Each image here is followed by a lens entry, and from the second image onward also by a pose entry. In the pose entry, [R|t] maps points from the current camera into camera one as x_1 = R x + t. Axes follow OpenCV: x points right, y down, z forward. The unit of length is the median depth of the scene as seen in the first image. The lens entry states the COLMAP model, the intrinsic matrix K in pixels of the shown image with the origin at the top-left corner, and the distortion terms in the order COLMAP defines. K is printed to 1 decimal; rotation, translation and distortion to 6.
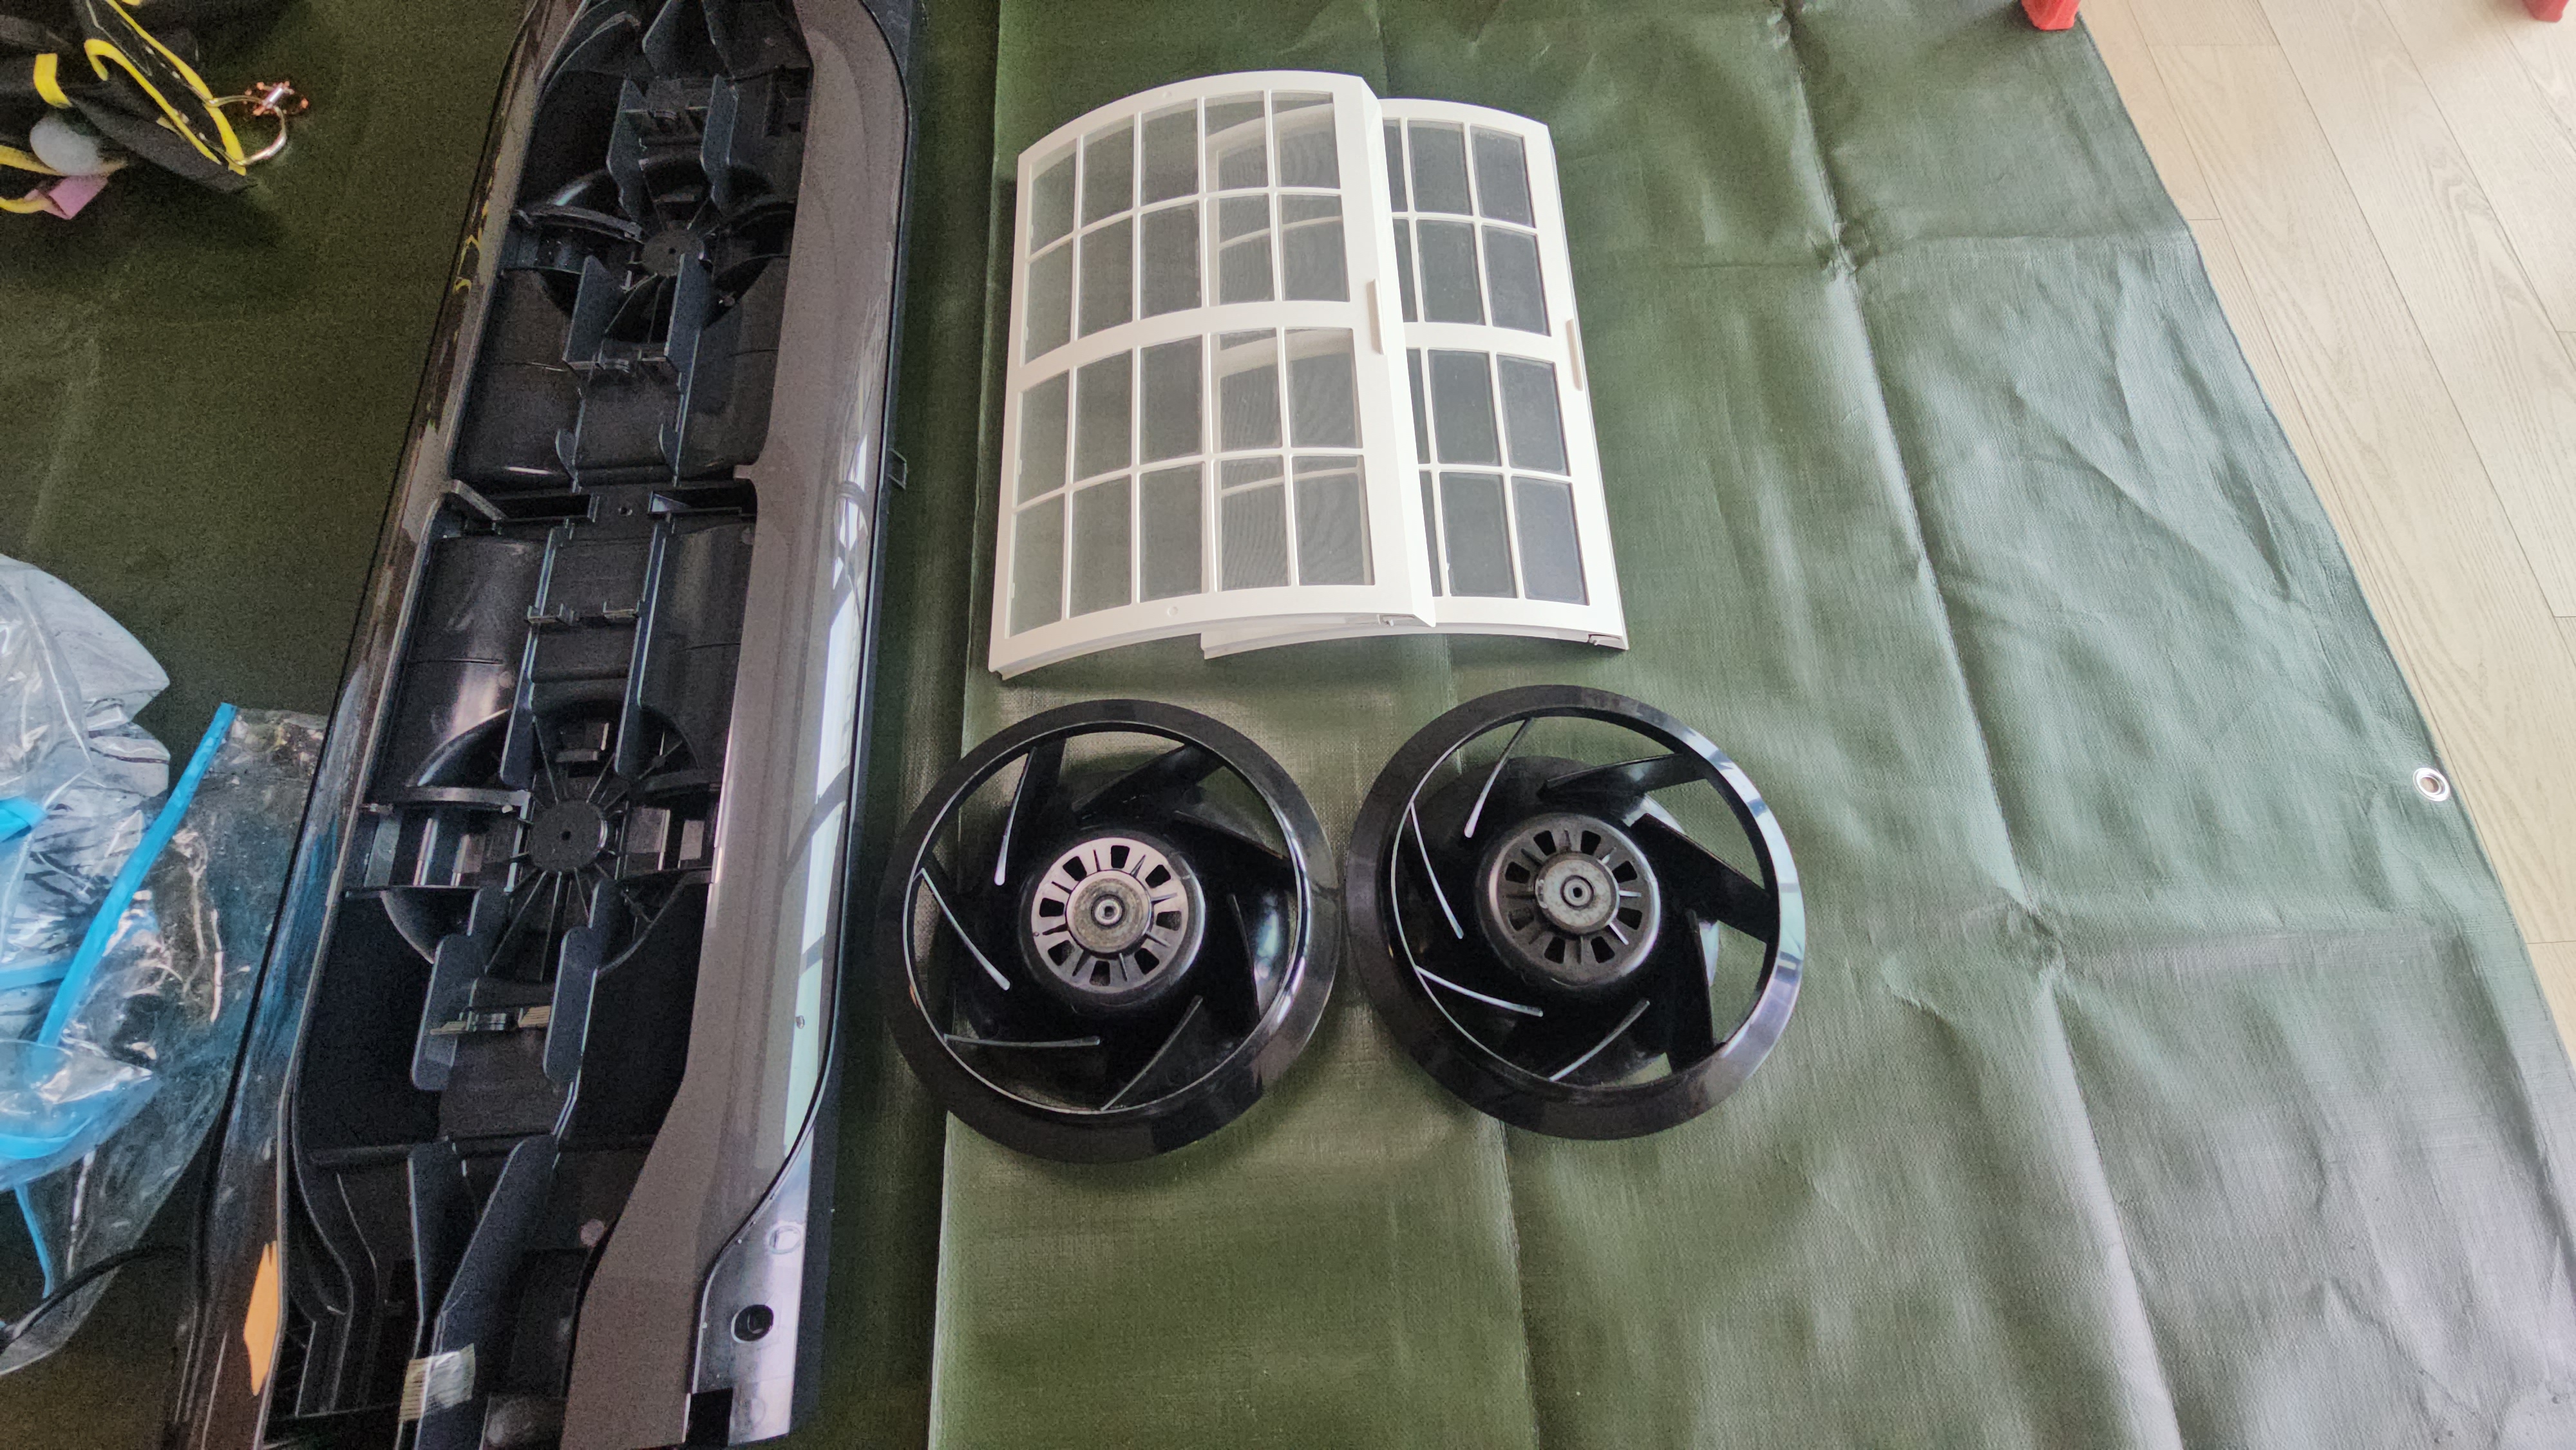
lens RADIAL K [[1057.4, 0, 1298.8], [0, 1057.4, 731.3], [0, 0, 1]] dist [0.007231, -0.004226]
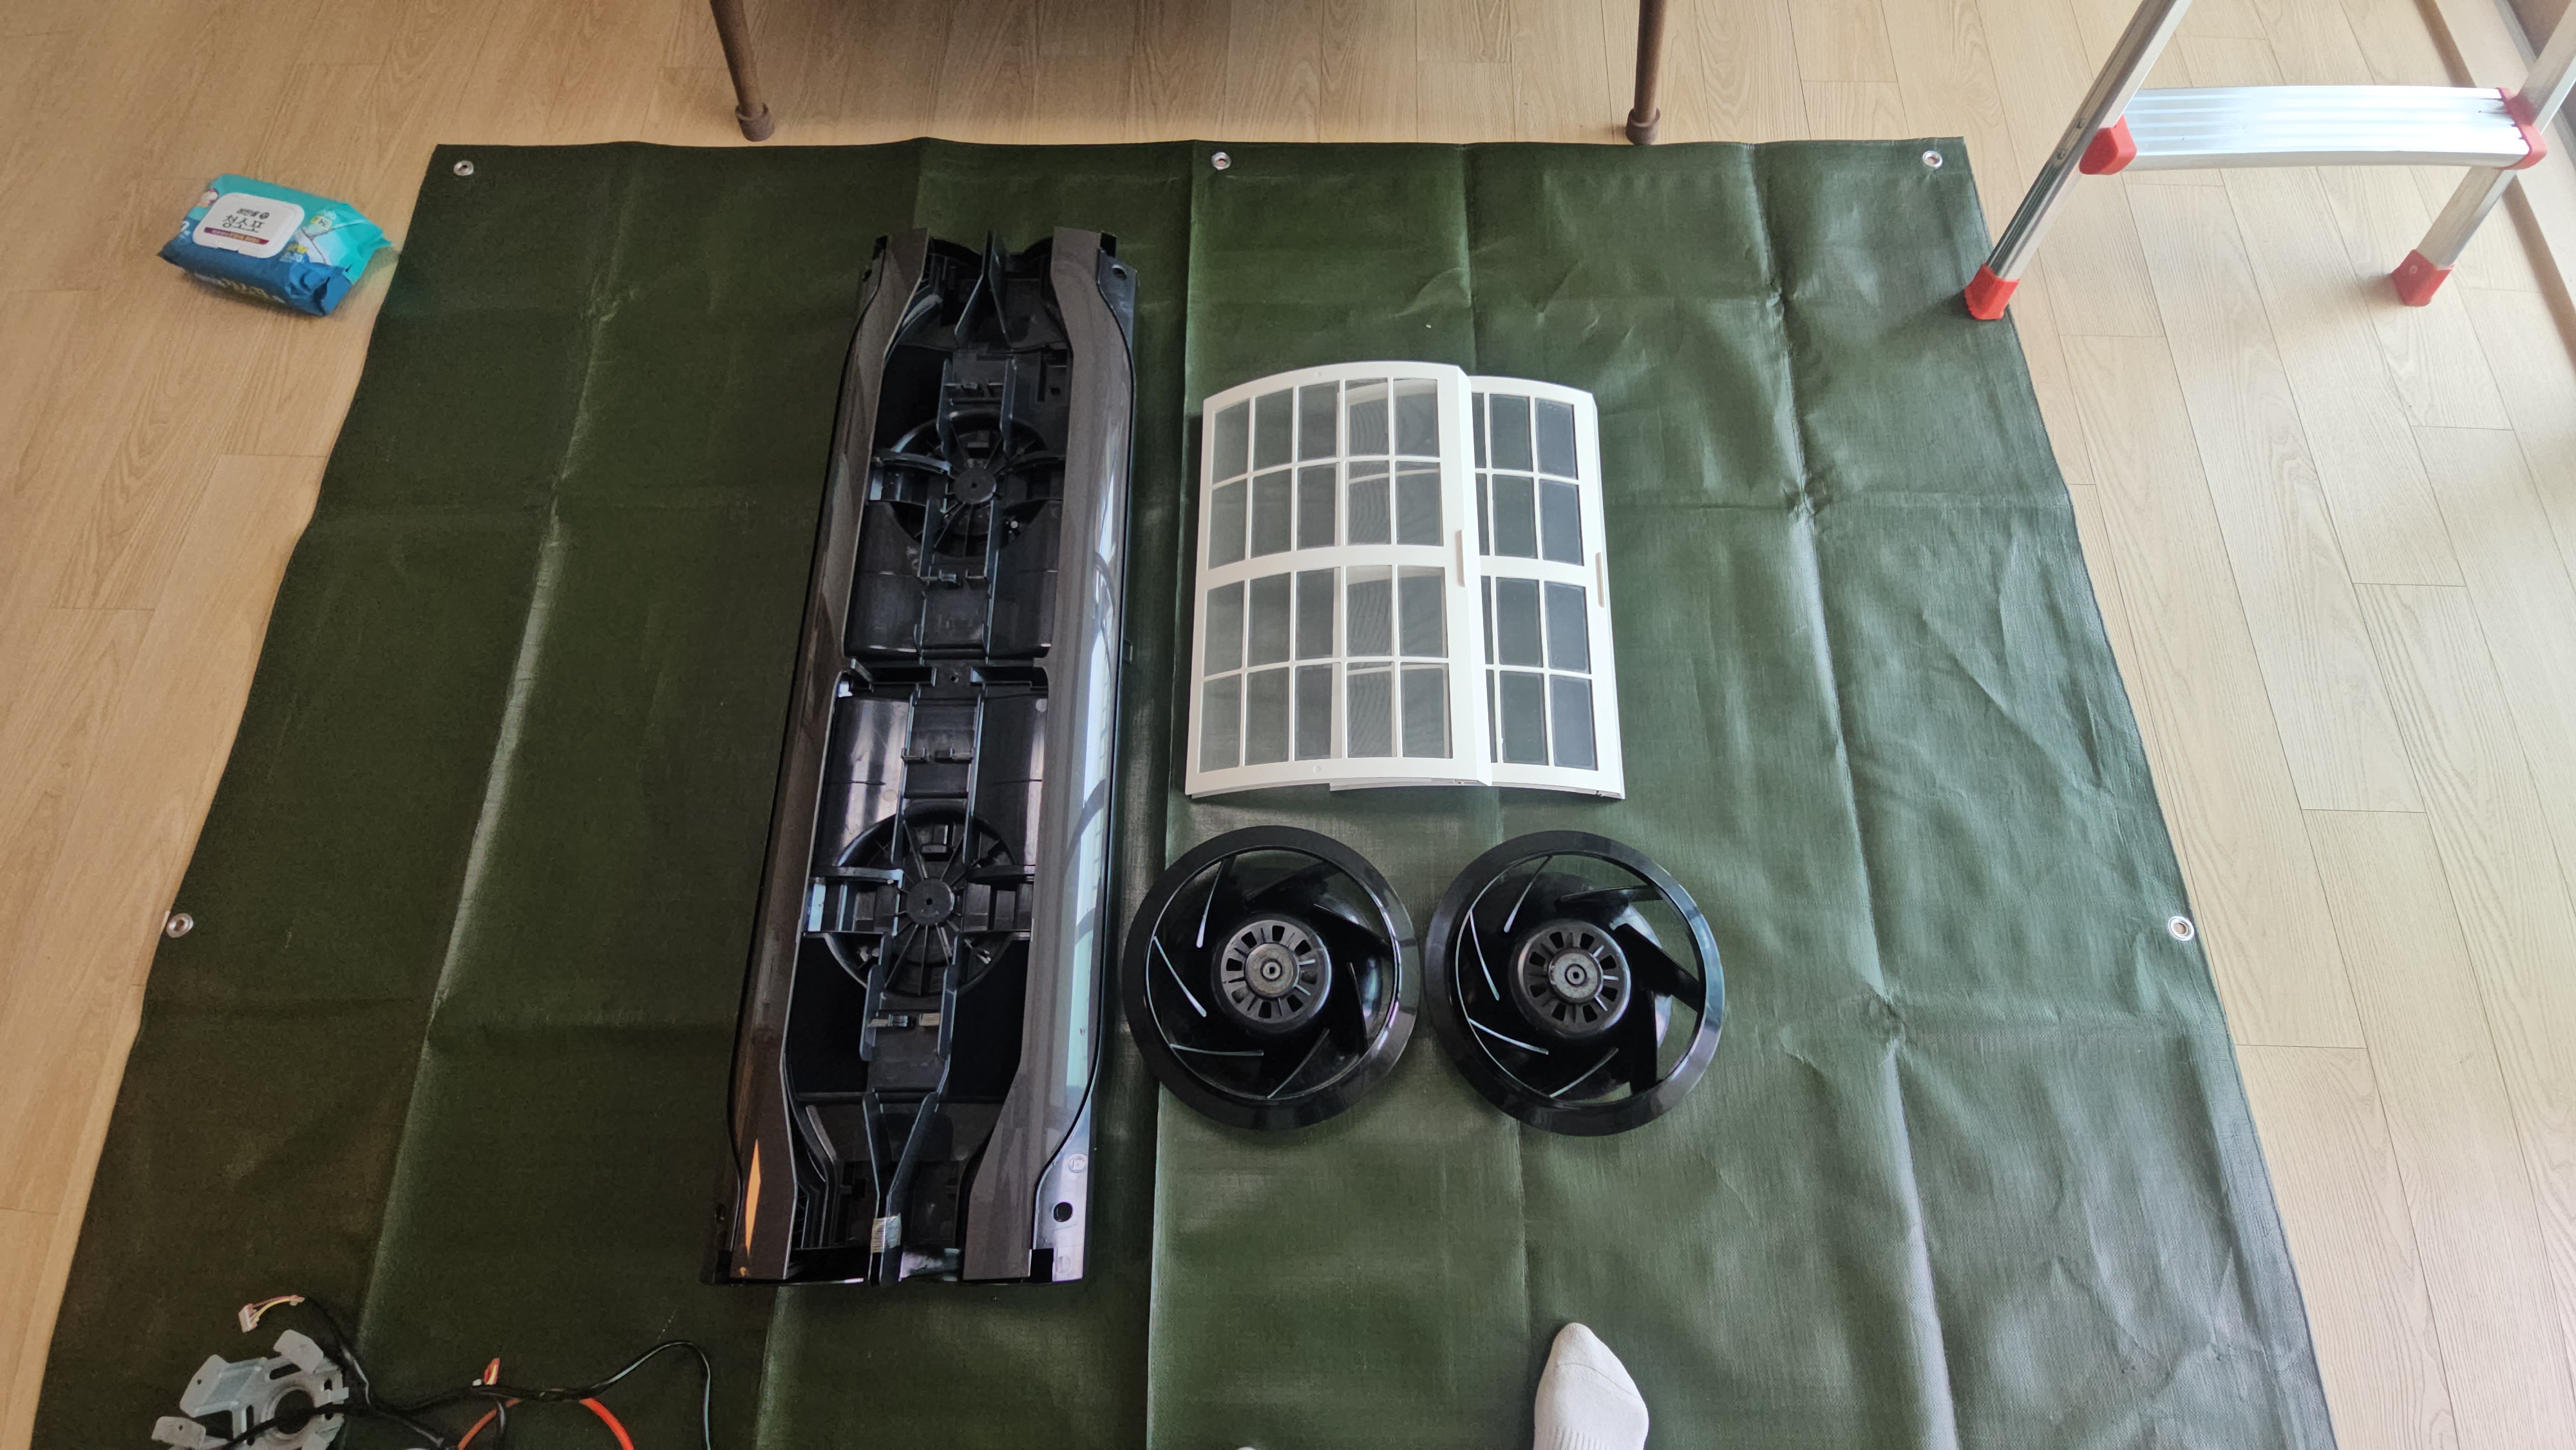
lens RADIAL K [[1057.4, 0, 1298.8], [0, 1057.4, 731.3], [0, 0, 1]] dist [0.007231, -0.004226]
pose [[0.998144, 0.052494, -0.030858, -0.093433], [-0.051755, 0.998365, 0.024262, -0.186706], [0.032081, -0.022620, 0.999229, -0.461656]]
